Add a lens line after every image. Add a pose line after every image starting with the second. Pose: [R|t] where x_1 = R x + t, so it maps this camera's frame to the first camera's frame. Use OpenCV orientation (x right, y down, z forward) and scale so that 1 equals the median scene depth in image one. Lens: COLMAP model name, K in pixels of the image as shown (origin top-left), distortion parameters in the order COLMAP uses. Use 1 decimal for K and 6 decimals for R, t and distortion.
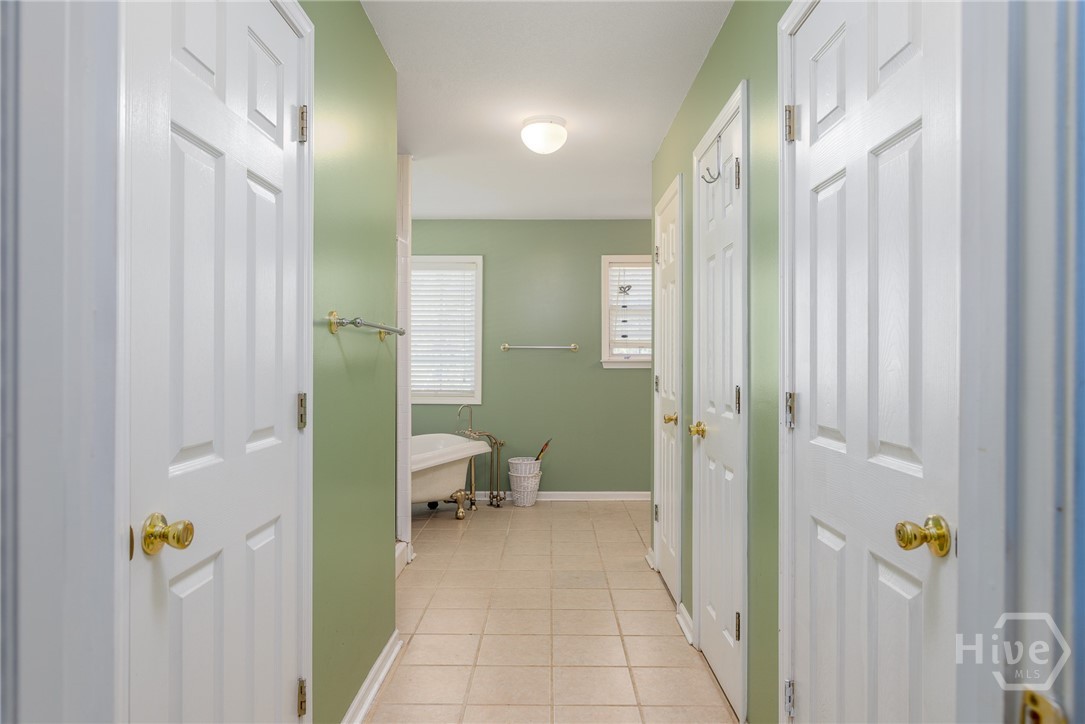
lens RADIAL K [[729.1, 0, 547.8], [0, 729.1, 368.3], [0, 0, 1]] dist [0.003242, 0.000038]
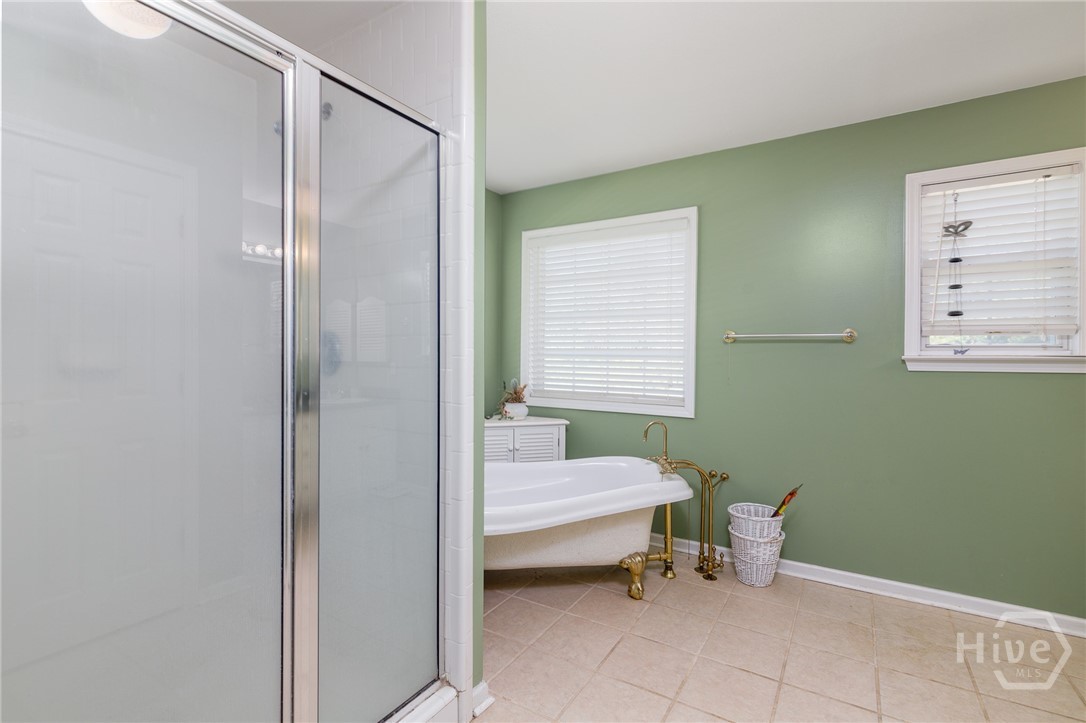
lens RADIAL K [[494.1, 0, 545.7], [0, 494.1, 362.9], [0, 0, 1]] dist [-0.005848, 0.001218]
pose [[0.854625, 0.010819, -0.519133, 0.033846], [-0.009700, 0.999941, 0.004869, -0.004986], [0.519155, 0.000875, 0.854679, 0.518358]]
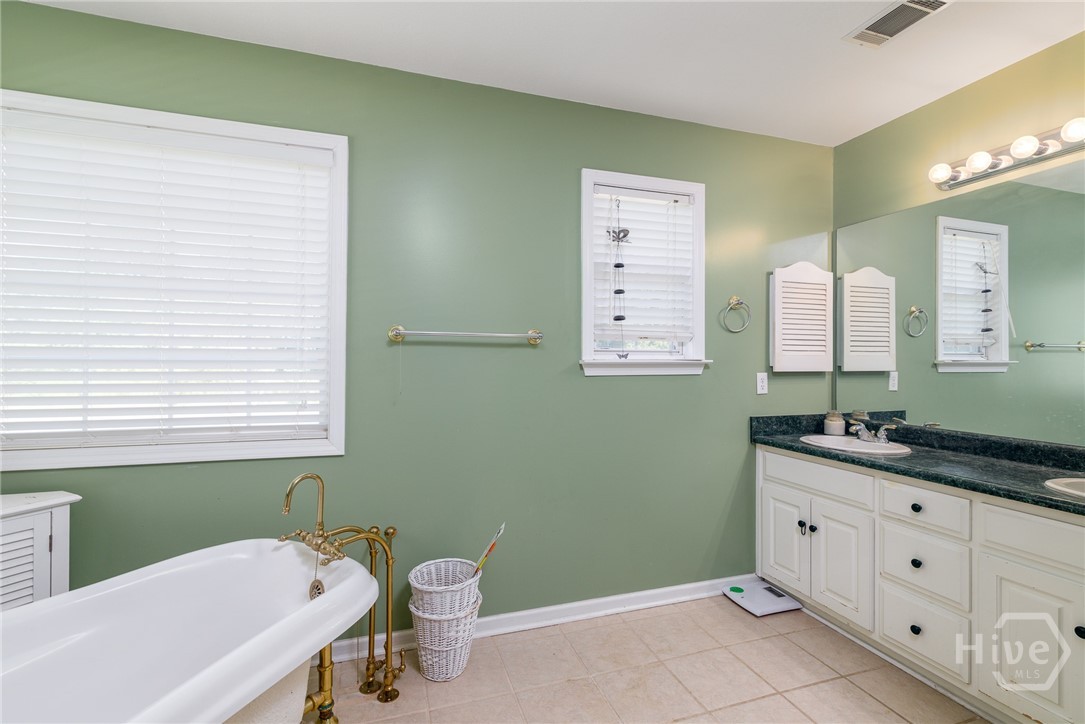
lens RADIAL K [[493.7, 0, 550.7], [0, 493.7, 362.9], [0, 0, 1]] dist [-0.005848, 0.001218]
pose [[0.946999, -0.000121, 0.321237, -0.067527], [0.004697, 0.999898, -0.013473, -0.004424], [-0.321203, 0.014268, 0.946903, 0.659354]]
